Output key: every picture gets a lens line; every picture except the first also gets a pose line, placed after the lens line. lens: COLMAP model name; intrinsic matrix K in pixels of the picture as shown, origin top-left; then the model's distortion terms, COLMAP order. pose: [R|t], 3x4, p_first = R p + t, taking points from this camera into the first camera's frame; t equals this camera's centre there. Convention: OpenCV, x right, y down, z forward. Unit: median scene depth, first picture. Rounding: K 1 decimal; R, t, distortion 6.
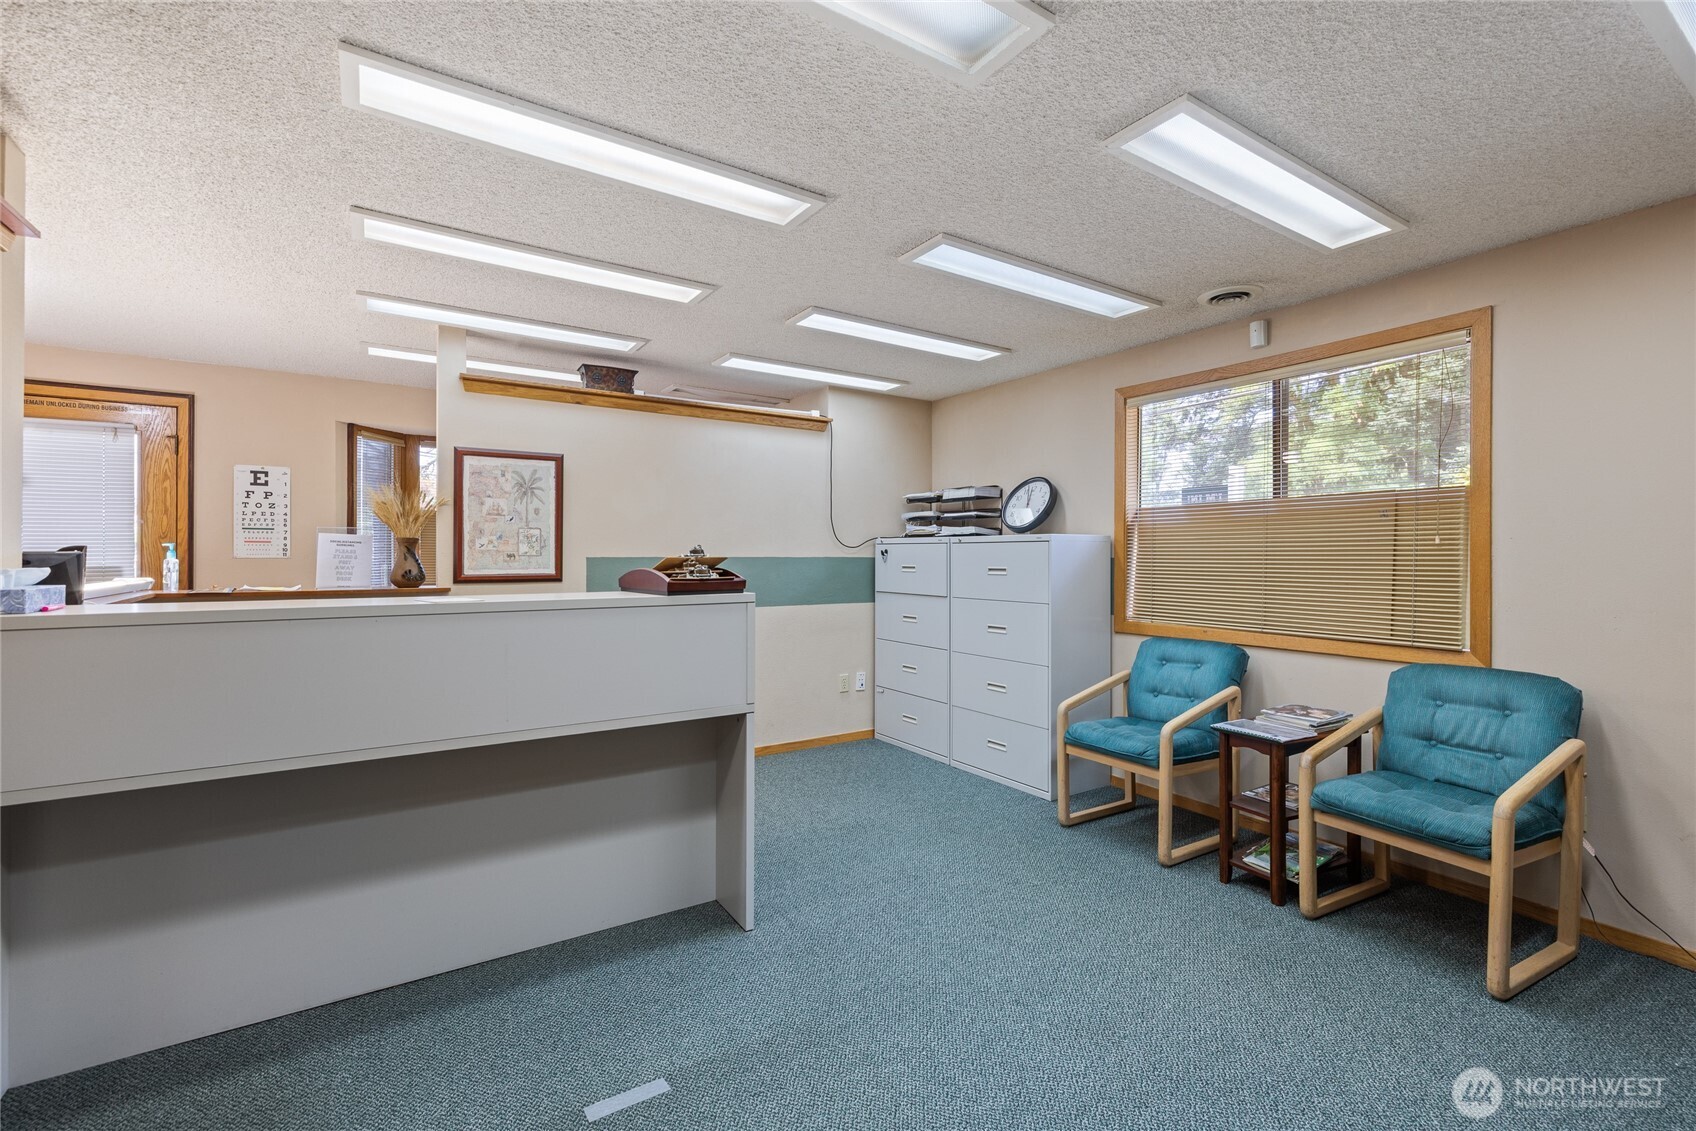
lens RADIAL K [[717.3, 0, 837.6], [0, 717.3, 552.0], [0, 0, 1]] dist [0.003812, -0.000401]
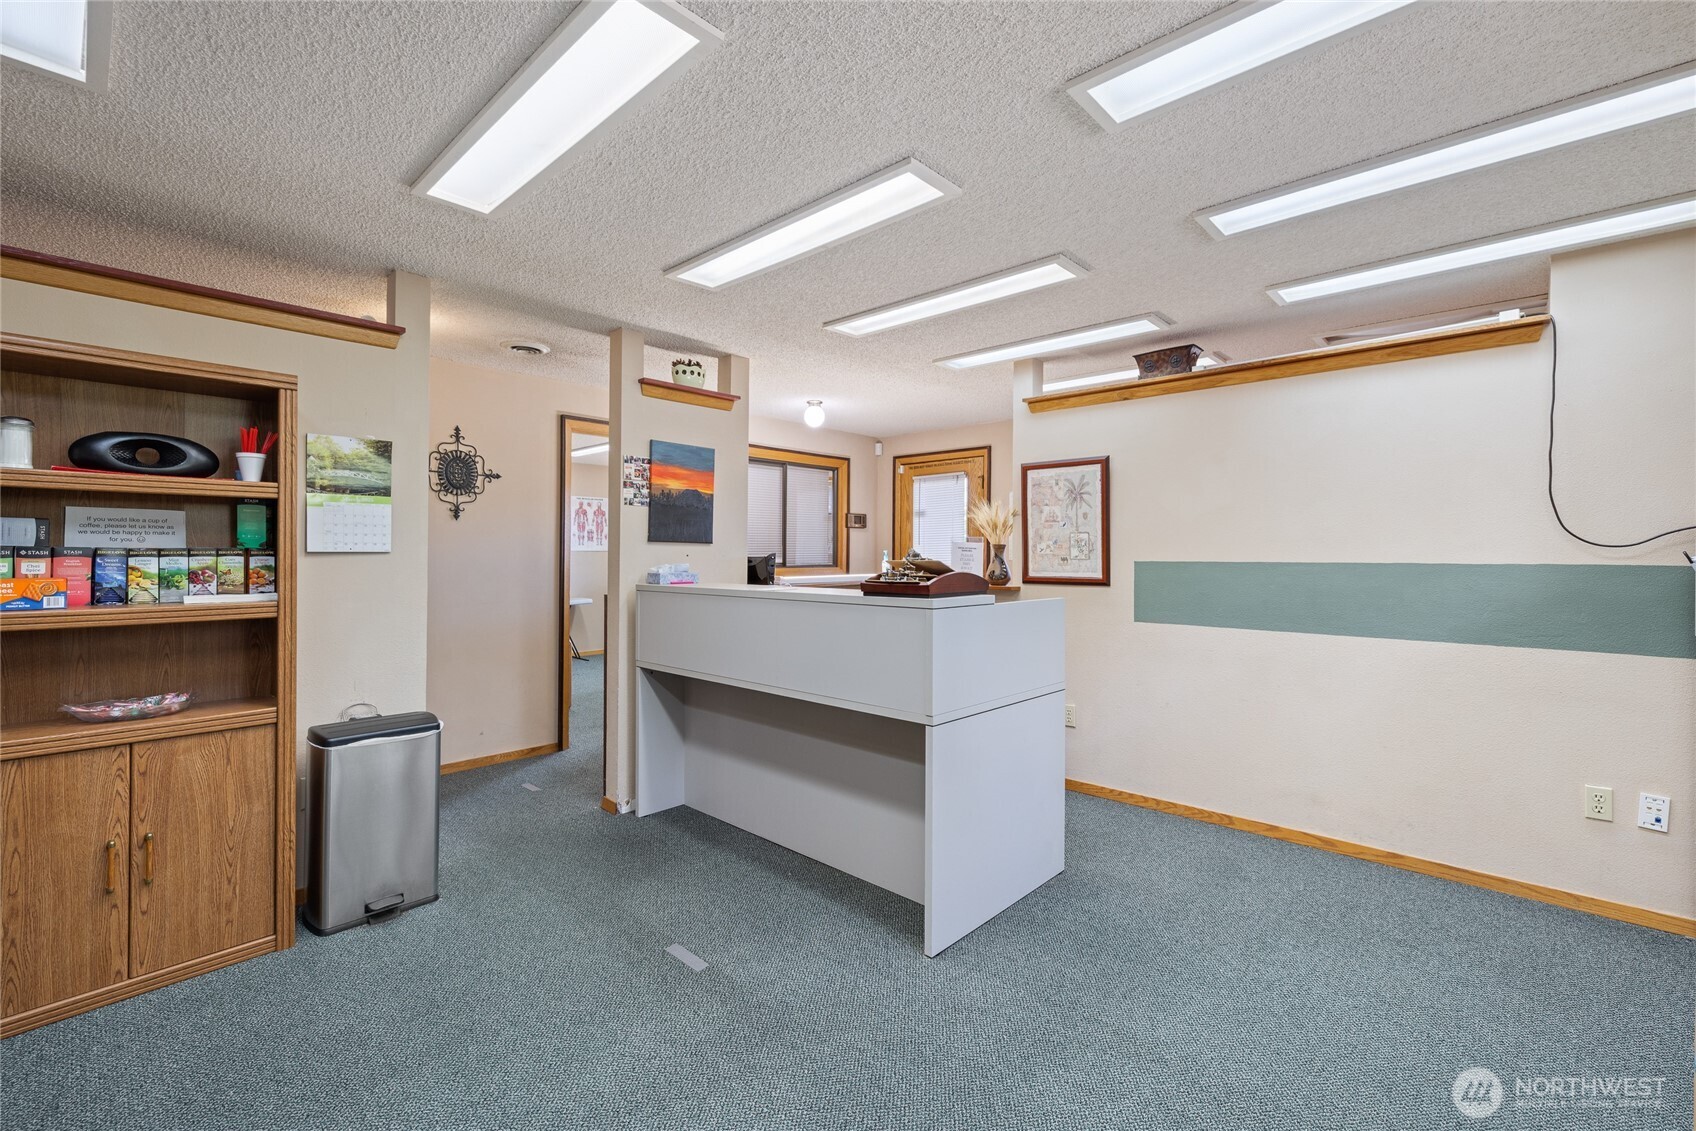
lens RADIAL K [[717.3, 0, 807.6], [0, 717.3, 546.1], [0, 0, 1]] dist [0.003812, -0.000401]
pose [[0.230663, -0.014046, -0.972932, 0.464298], [0.001525, 0.999900, -0.014074, 0.000073], [0.973032, 0.001763, 0.230662, 0.374539]]
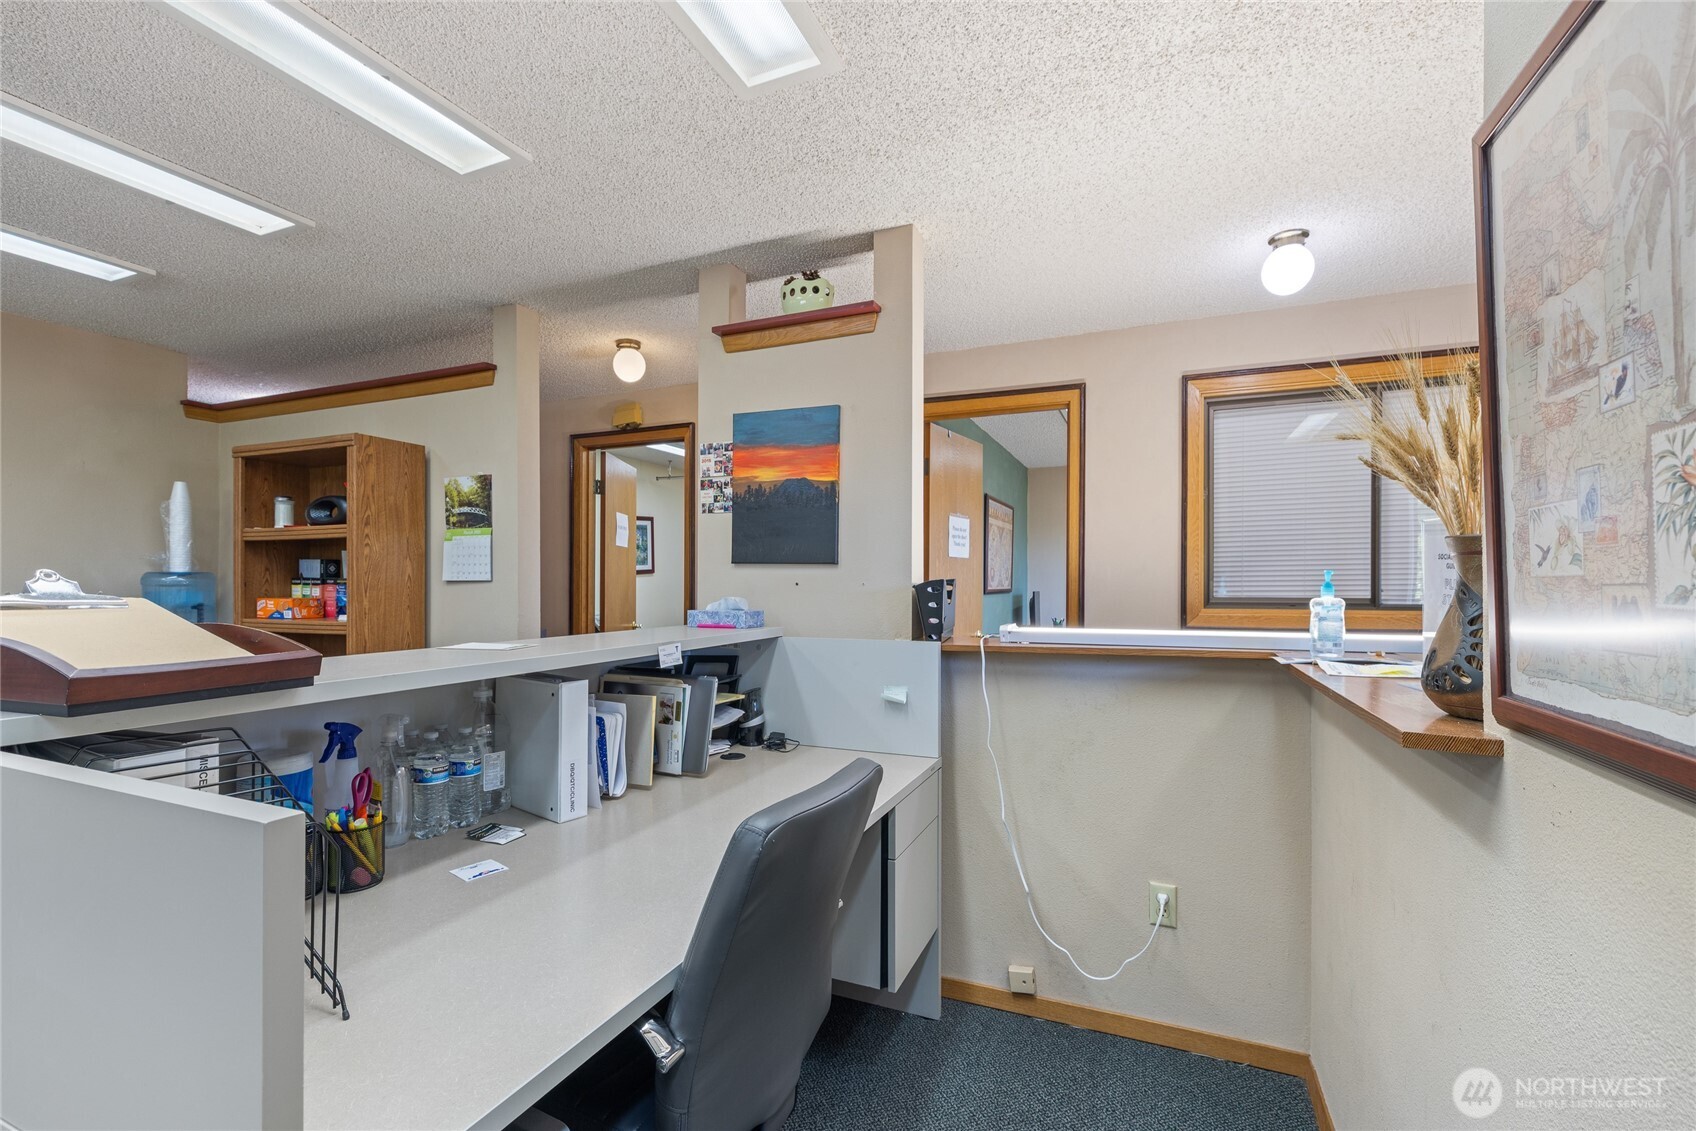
lens RADIAL K [[717.3, 0, 827.8], [0, 717.3, 576.7], [0, 0, 1]] dist [0.003812, -0.000401]
pose [[-0.808430, -0.006452, -0.588557, -0.239268], [-0.000040, 0.999941, -0.010907, -0.000399], [0.588592, -0.008794, -0.808382, 1.007099]]
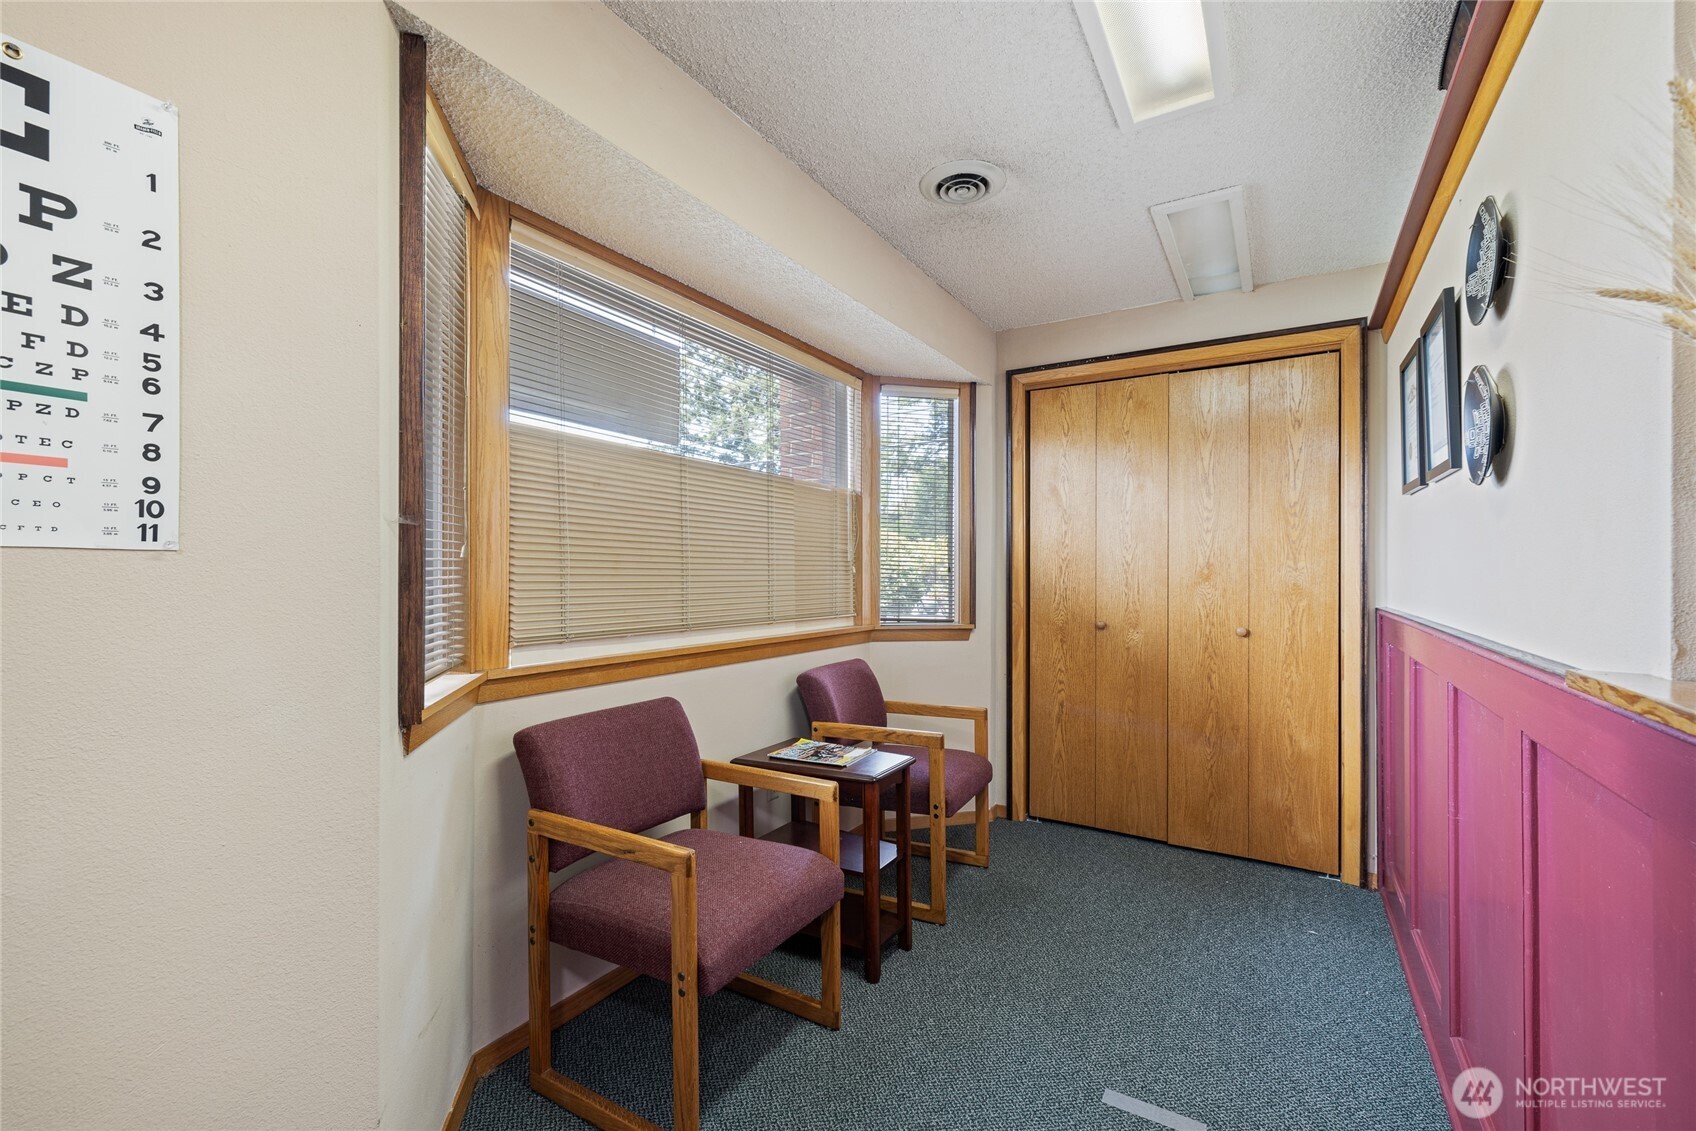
lens RADIAL K [[717.3, 0, 836.9], [0, 717.3, 571.6], [0, 0, 1]] dist [0.003812, -0.000401]
pose [[0.896485, -0.007037, 0.443019, -0.858963], [0.003664, 0.999957, 0.008470, 0.015972], [-0.443060, -0.005970, 0.896472, 0.922939]]
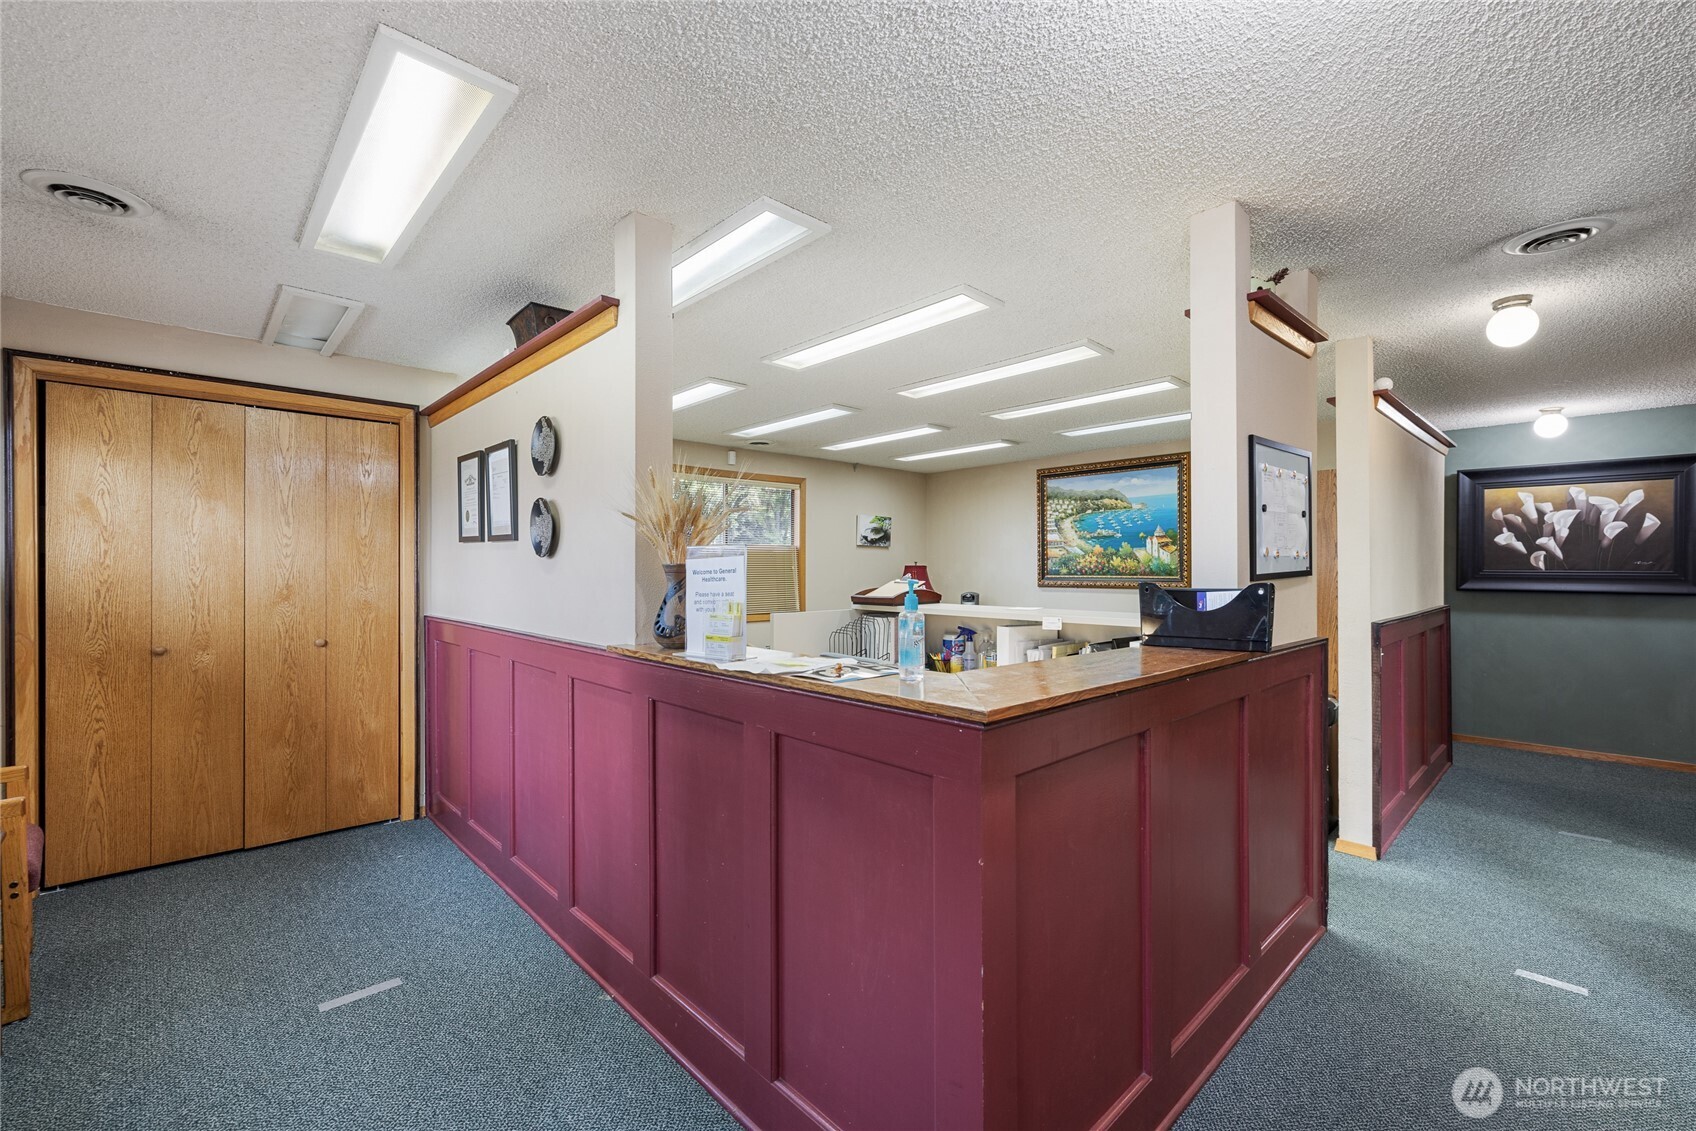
lens RADIAL K [[717.3, 0, 861.7], [0, 717.3, 560.6], [0, 0, 1]] dist [0.003812, -0.000401]
pose [[-0.210120, 0.001352, 0.977675, -1.207397], [-0.007318, 0.999969, -0.002955, -0.022402], [-0.977648, -0.007775, -0.210103, 0.945134]]
